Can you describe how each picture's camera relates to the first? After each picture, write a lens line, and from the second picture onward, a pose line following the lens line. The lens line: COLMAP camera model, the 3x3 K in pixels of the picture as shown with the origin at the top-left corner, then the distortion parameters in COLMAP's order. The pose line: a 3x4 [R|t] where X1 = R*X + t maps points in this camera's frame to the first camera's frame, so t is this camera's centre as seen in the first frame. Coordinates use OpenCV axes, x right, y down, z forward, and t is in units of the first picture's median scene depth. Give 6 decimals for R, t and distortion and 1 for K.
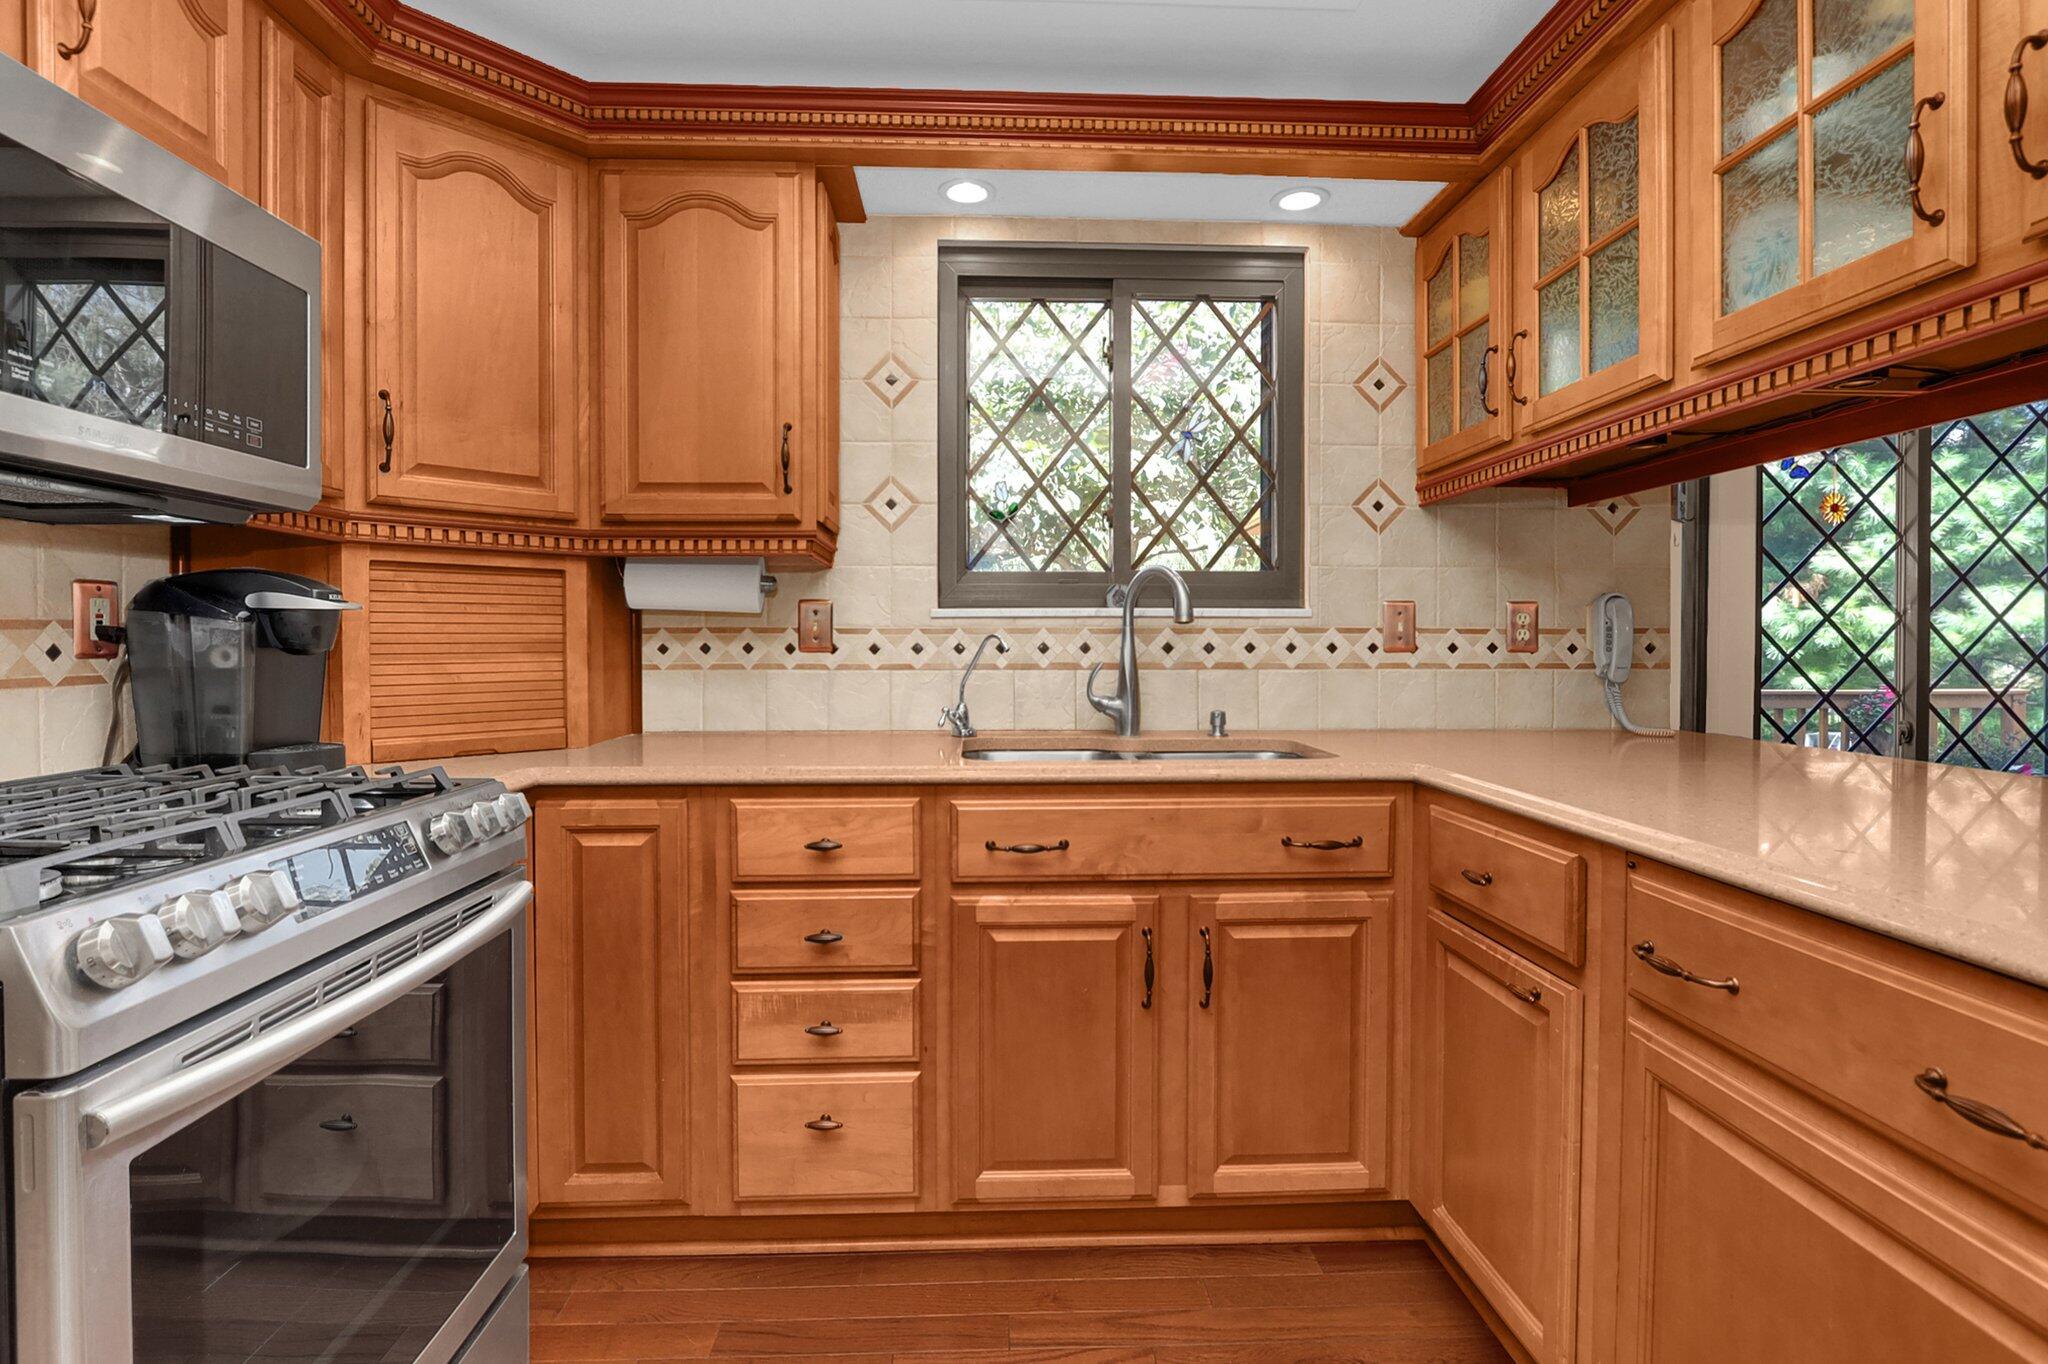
lens RADIAL K [[977.6, 0, 1002.8], [0, 977.6, 657.6], [0, 0, 1]] dist [-0.015675, -0.000246]
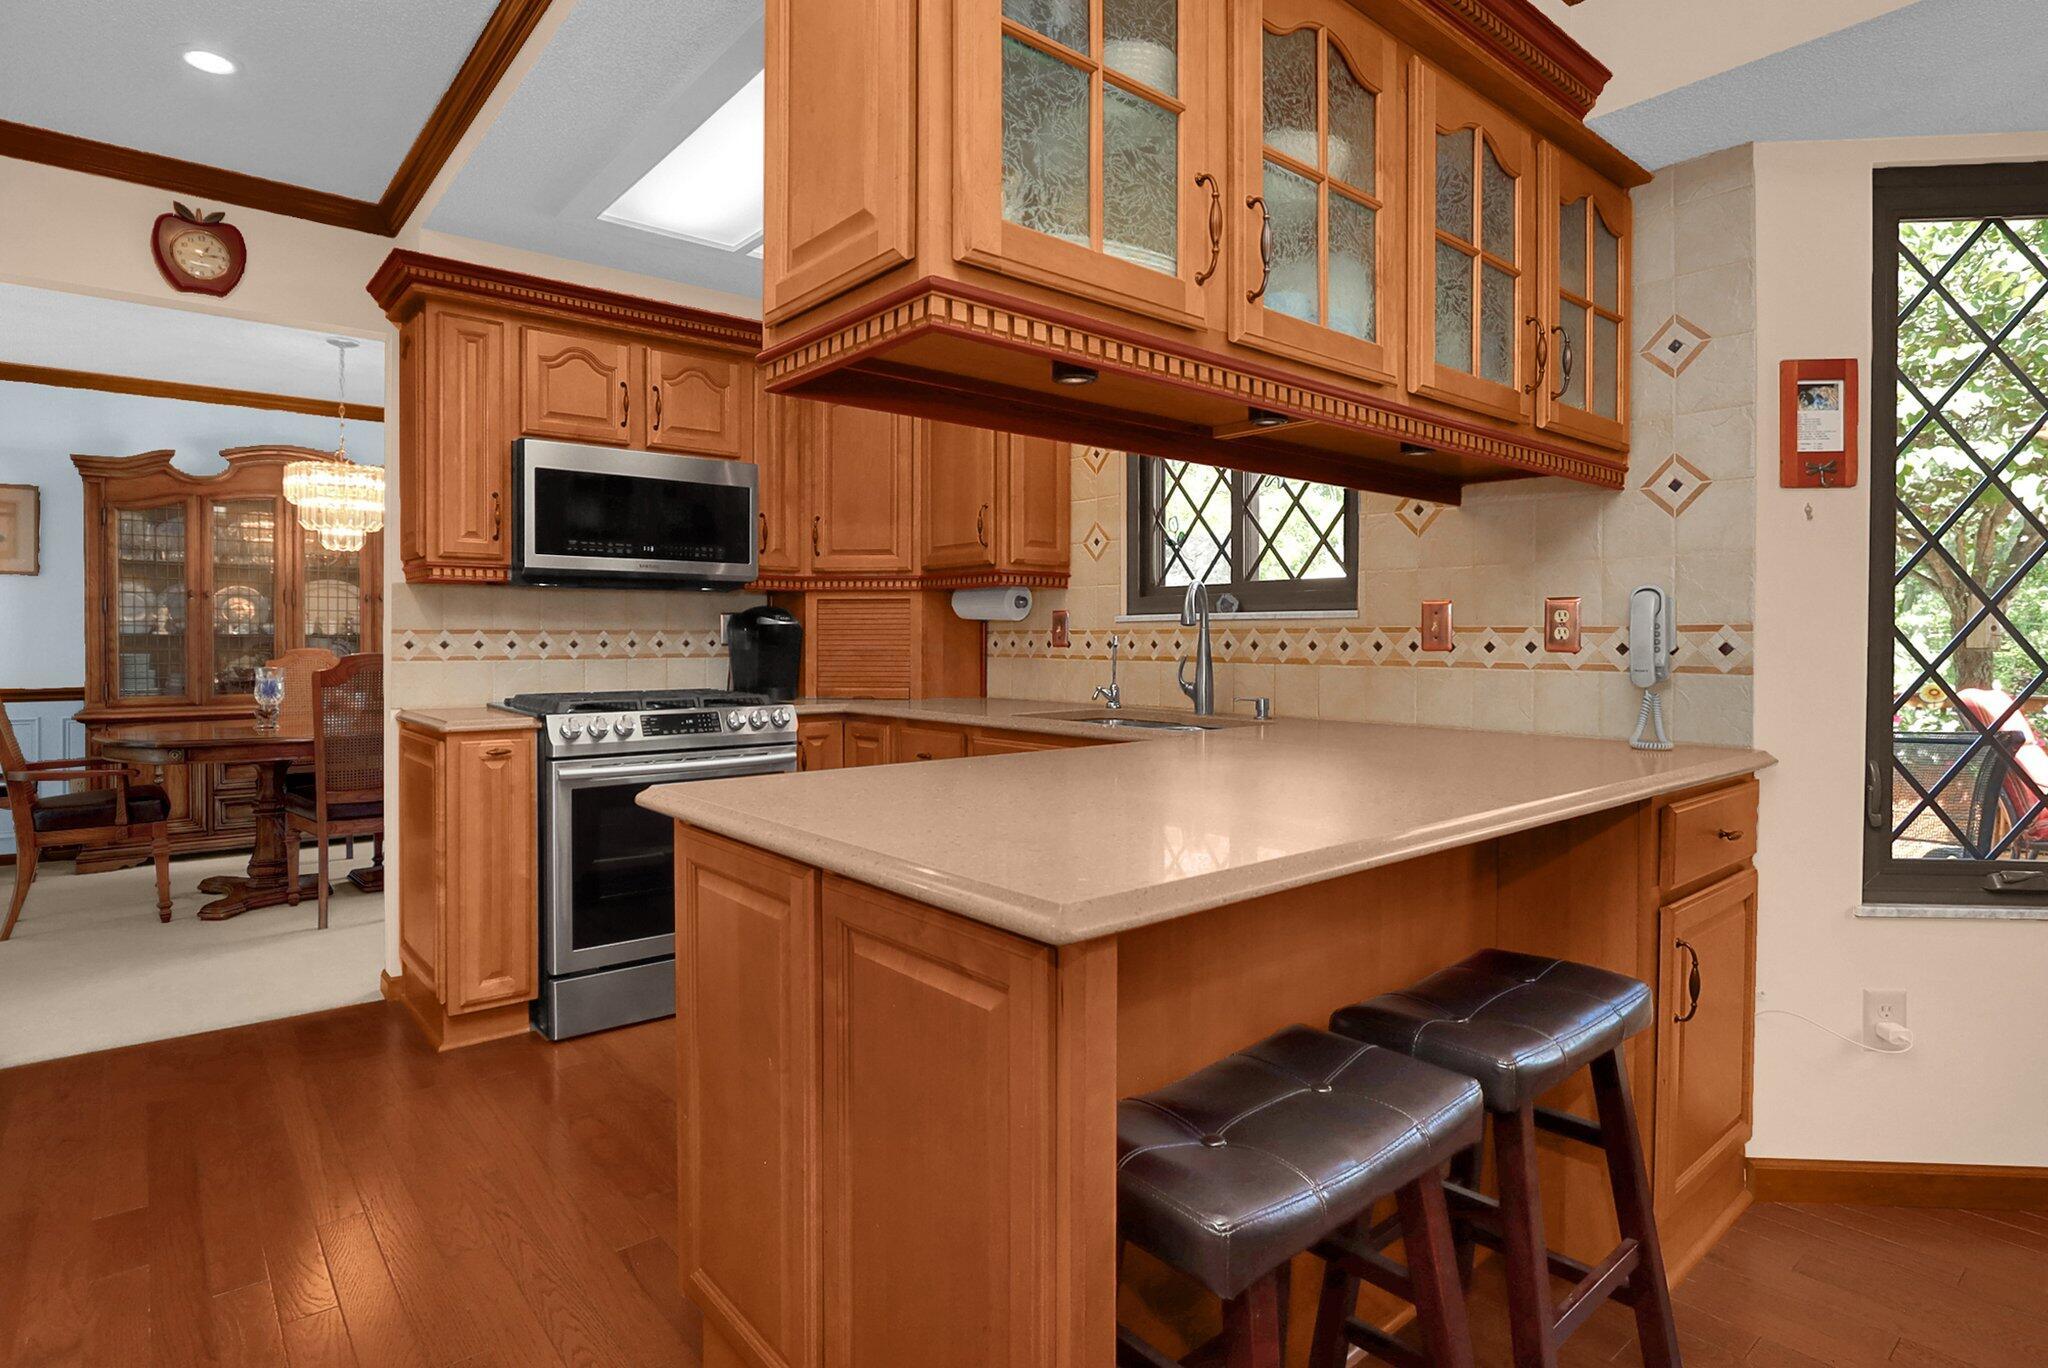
lens RADIAL K [[1065.3, 0, 1042.6], [0, 1065.3, 646.2], [0, 0, 1]] dist [-0.024552, 0.001066]
pose [[0.626603, 0.006206, -0.779314, 1.034520], [-0.014567, 0.999887, -0.003750, -0.000136], [0.779202, 0.013702, 0.626623, -0.021875]]
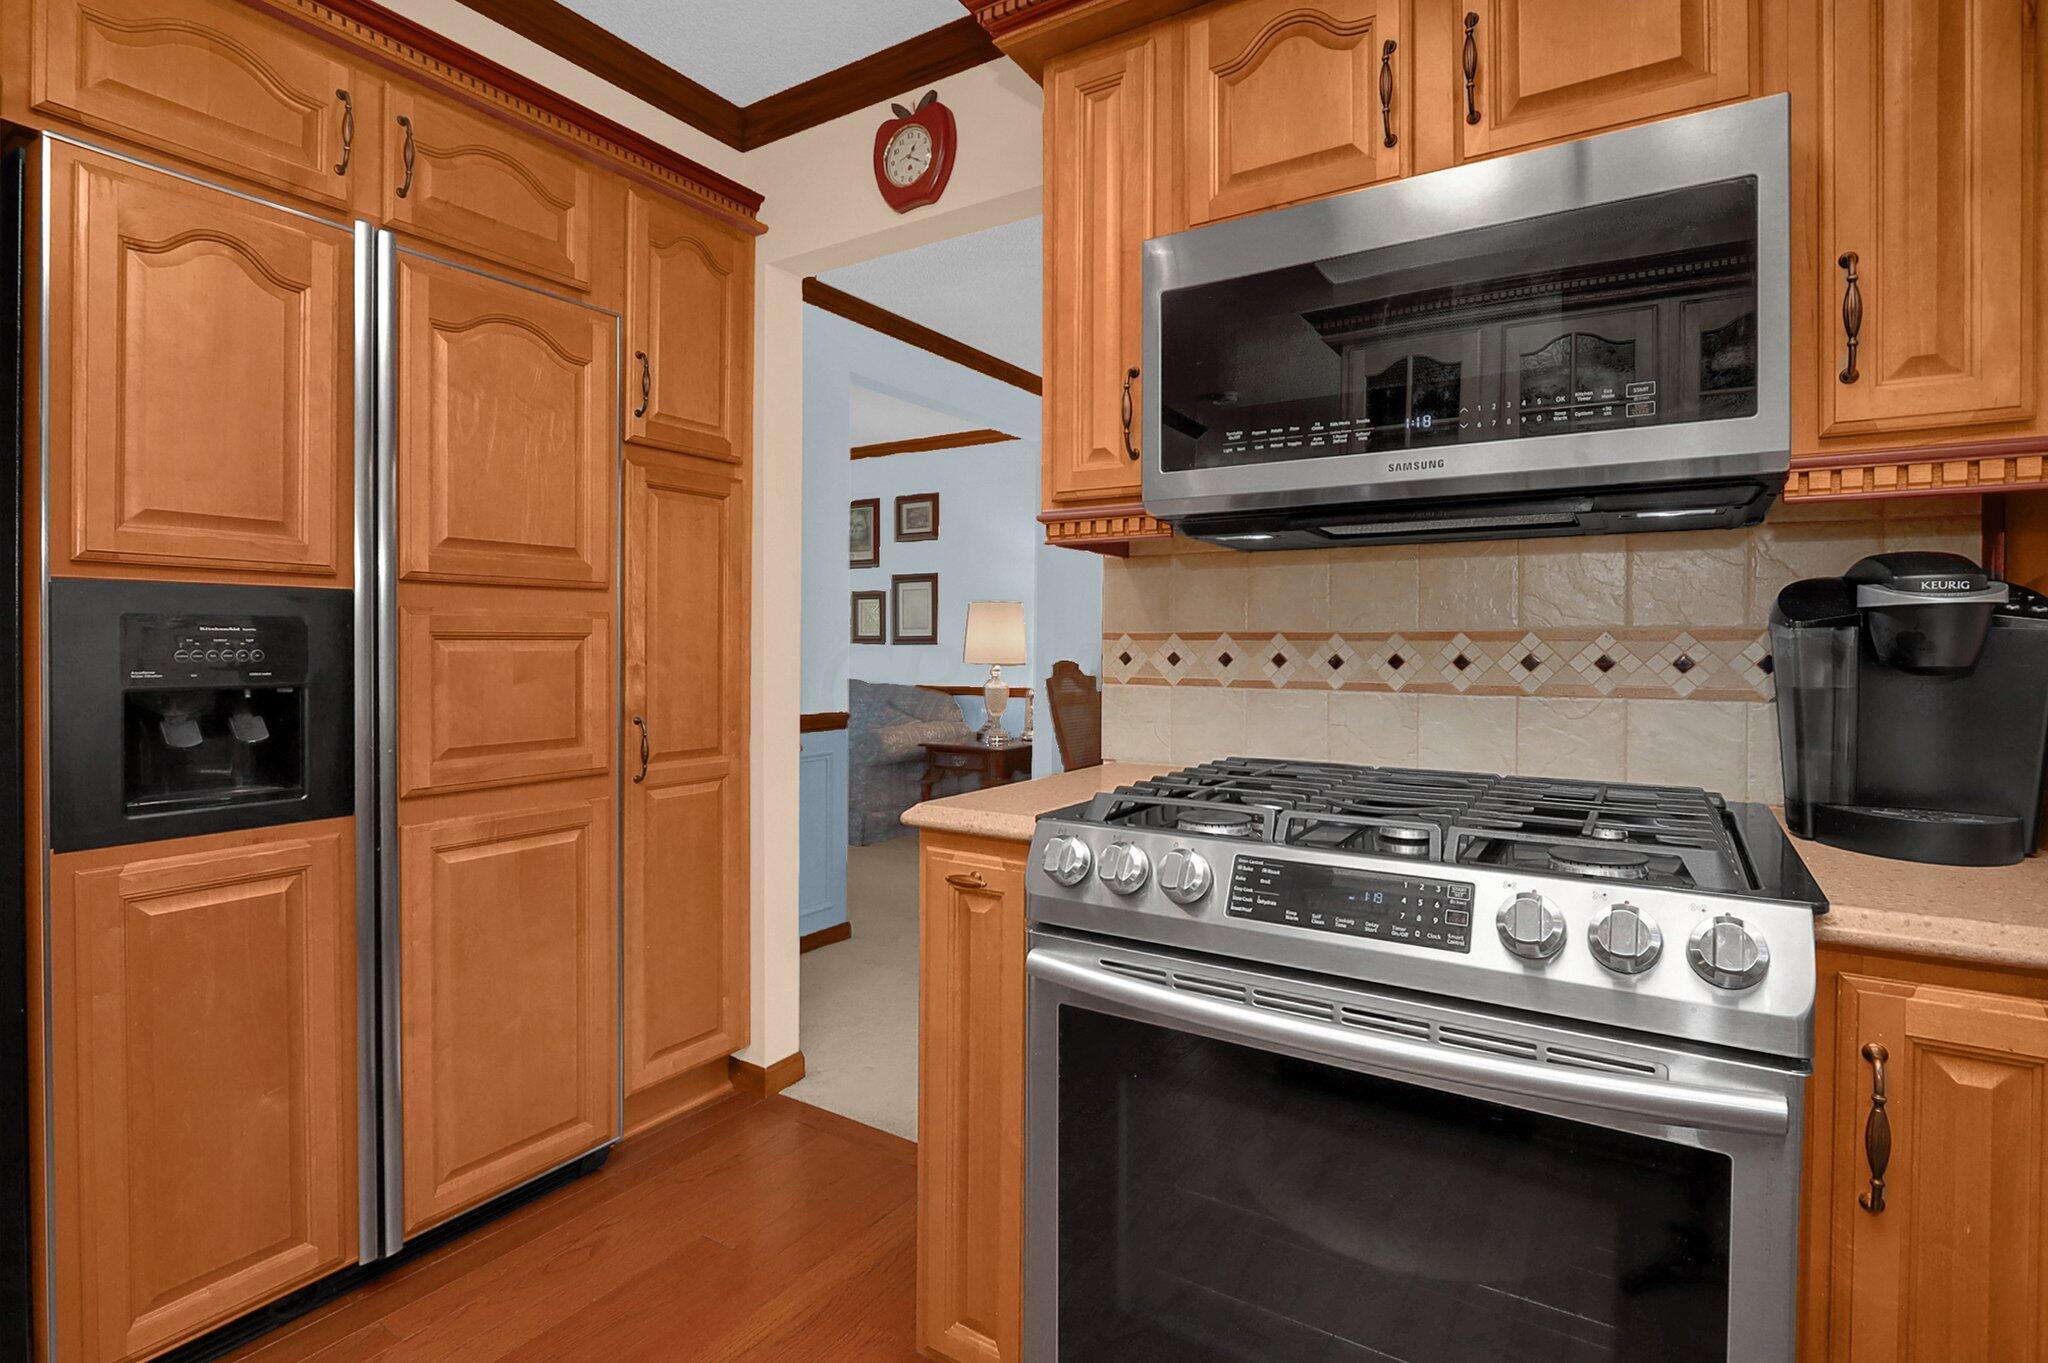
lens RADIAL K [[977.6, 0, 1040.5], [0, 977.6, 651.2], [0, 0, 1]] dist [-0.015675, -0.000246]
pose [[-0.556468, 0.001128, -0.830868, 0.110474], [-0.020125, 0.999687, 0.014836, -0.011244], [0.830625, 0.024977, -0.556271, 0.595512]]
